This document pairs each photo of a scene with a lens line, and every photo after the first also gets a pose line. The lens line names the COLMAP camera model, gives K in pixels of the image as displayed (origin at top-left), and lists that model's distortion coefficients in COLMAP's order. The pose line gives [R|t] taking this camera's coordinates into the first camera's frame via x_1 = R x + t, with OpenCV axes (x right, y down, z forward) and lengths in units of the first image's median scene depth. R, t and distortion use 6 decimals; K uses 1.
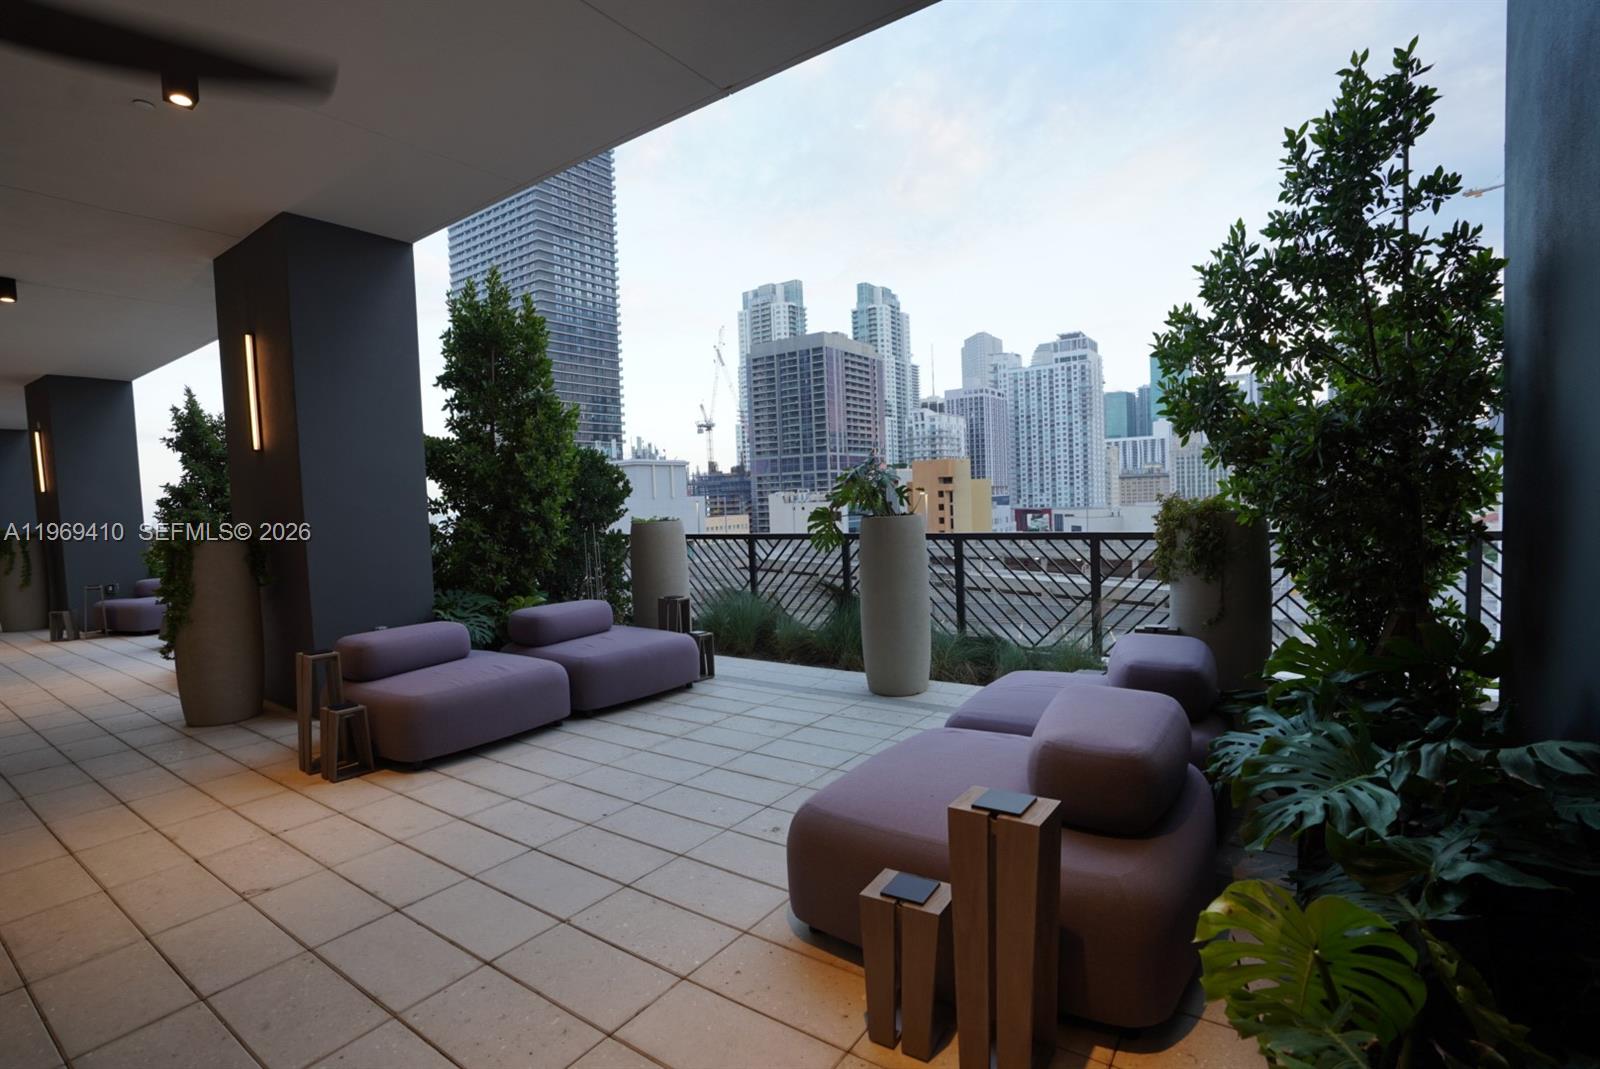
lens RADIAL K [[744.6, 0, 805.0], [0, 744.6, 527.0], [0, 0, 1]] dist [-0.055809, 0.018662]
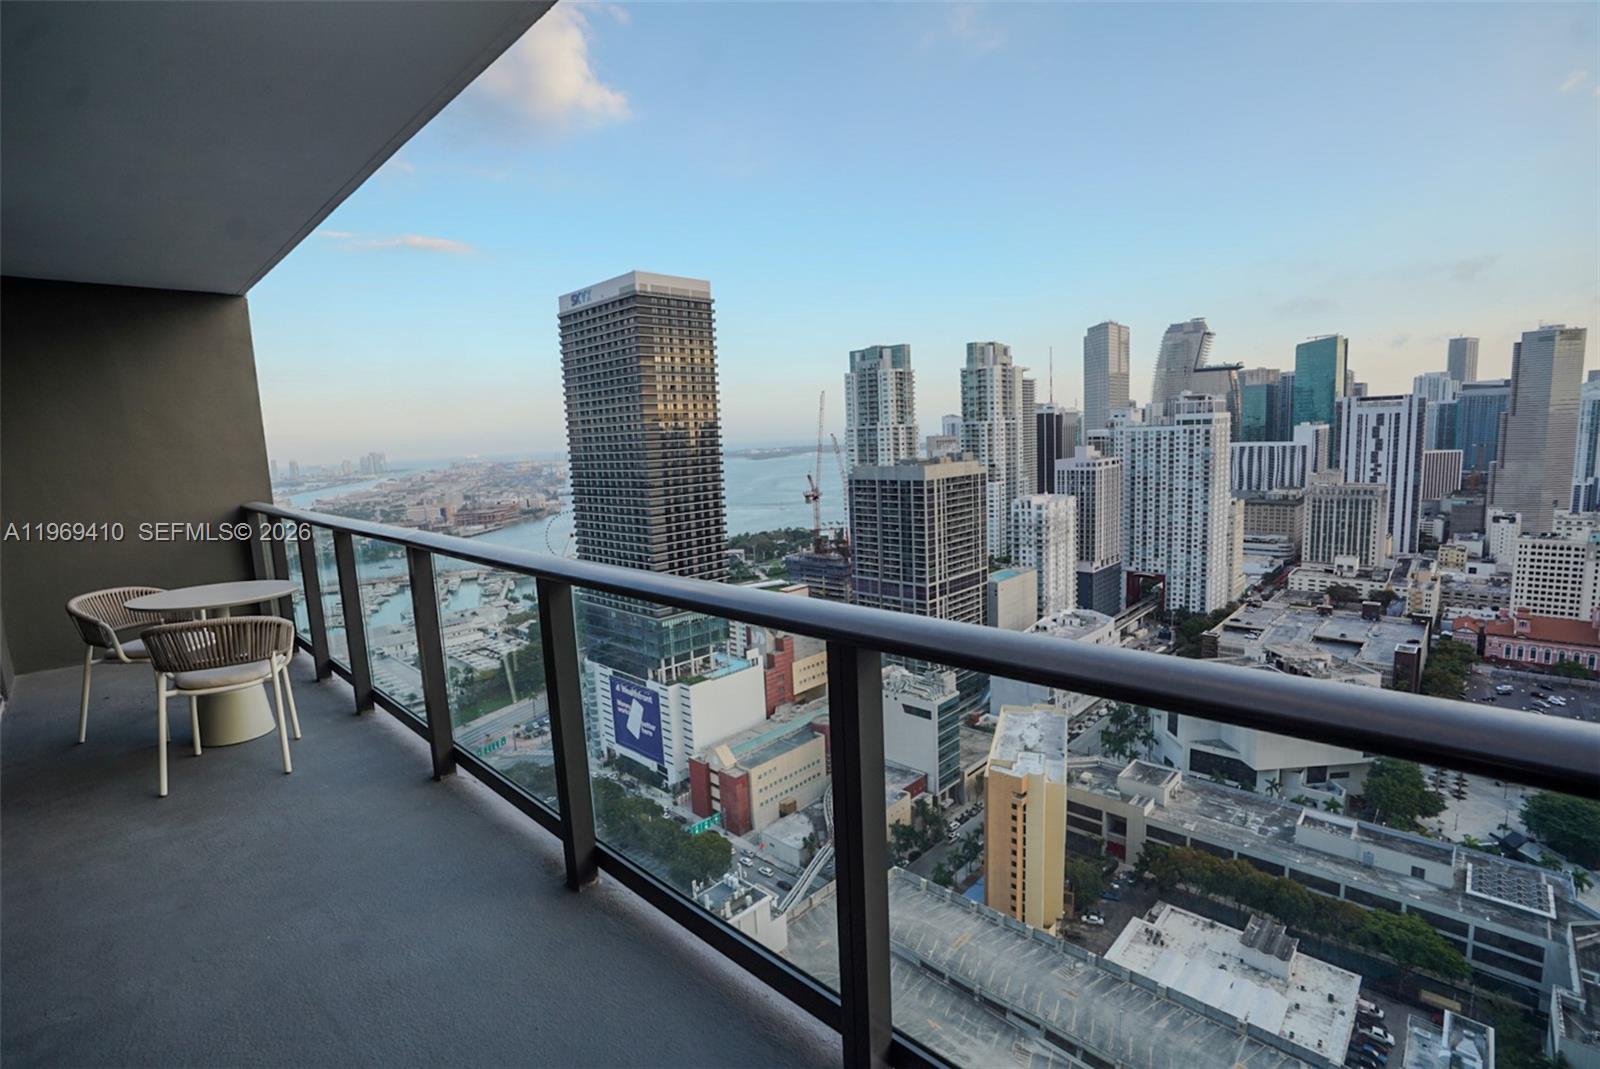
lens RADIAL K [[744.6, 0, 808.8], [0, 744.6, 533.4], [0, 0, 1]] dist [-0.055809, 0.018662]
pose [[0.988576, 0.014389, -0.150032, 0.014555], [0.000353, 0.995209, 0.097773, -0.176534], [0.150720, -0.096709, 0.983835, -0.014057]]
